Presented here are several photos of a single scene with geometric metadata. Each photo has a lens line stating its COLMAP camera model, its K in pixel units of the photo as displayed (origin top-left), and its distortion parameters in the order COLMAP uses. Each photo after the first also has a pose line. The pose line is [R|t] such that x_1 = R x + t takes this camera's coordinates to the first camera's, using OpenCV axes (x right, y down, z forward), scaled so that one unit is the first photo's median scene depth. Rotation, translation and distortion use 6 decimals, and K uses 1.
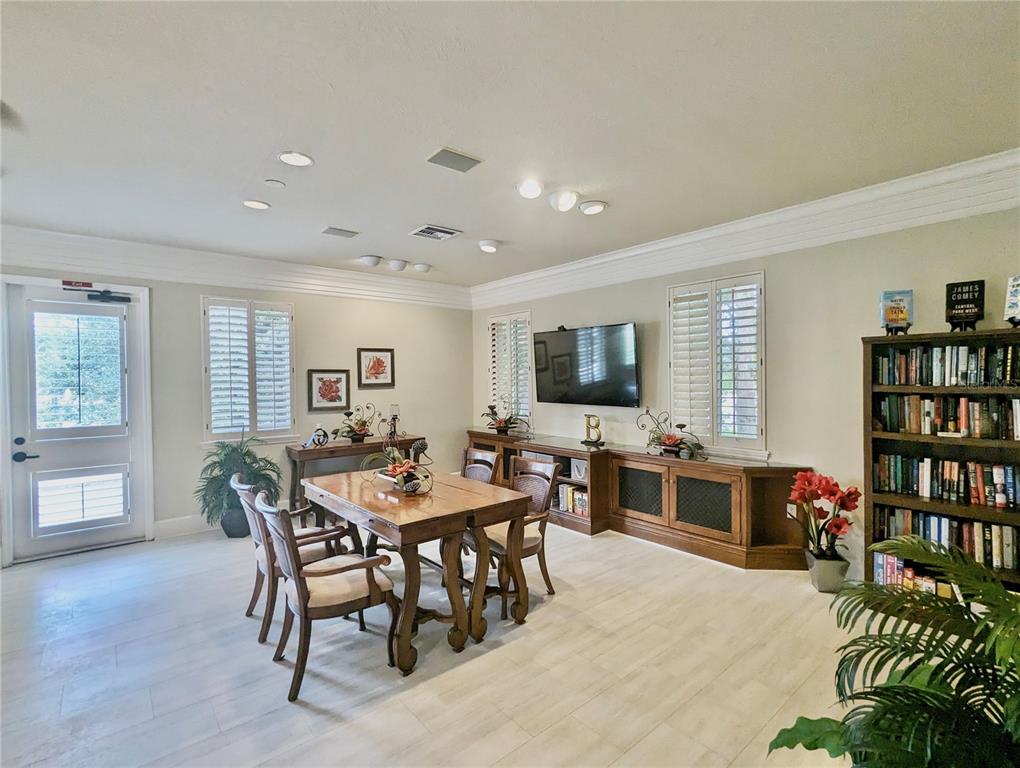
lens RADIAL K [[480.7, 0, 510.0], [0, 480.7, 384.0], [0, 0, 1]] dist [0.010893, -0.000123]
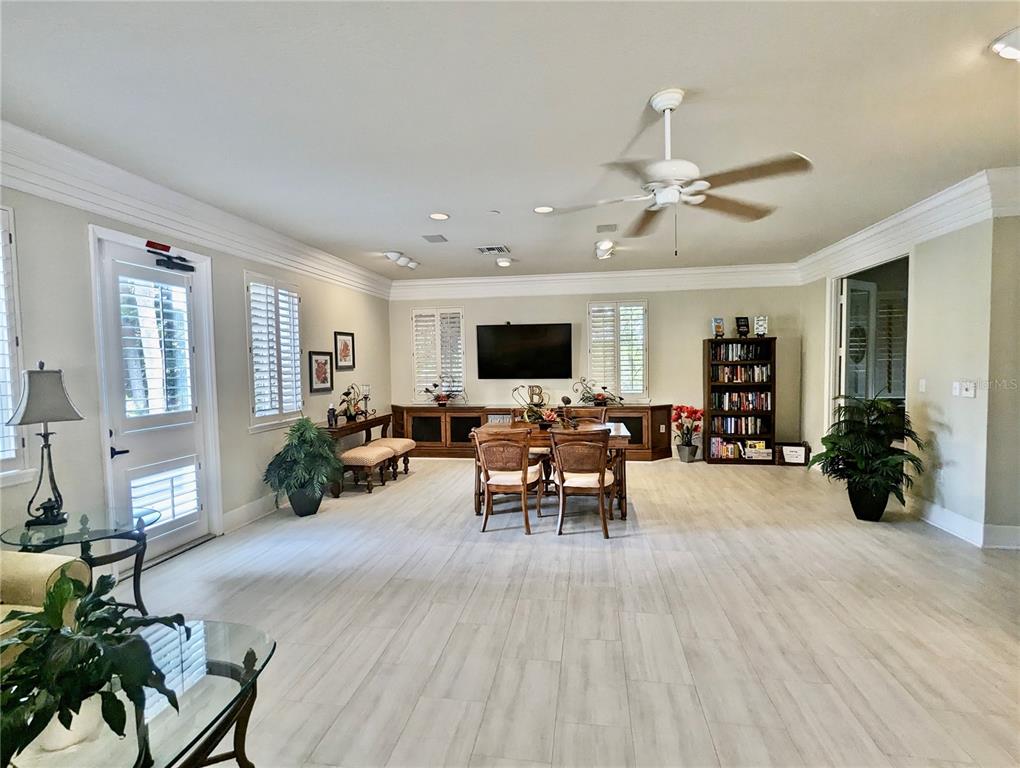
lens RADIAL K [[480.7, 0, 510.0], [0, 480.7, 384.0], [0, 0, 1]] dist [0.010893, -0.000123]
pose [[0.764349, -0.030891, 0.644062, -0.939067], [0.017235, 0.999474, 0.027483, 0.022254], [-0.644572, -0.009905, 0.764479, -0.050974]]
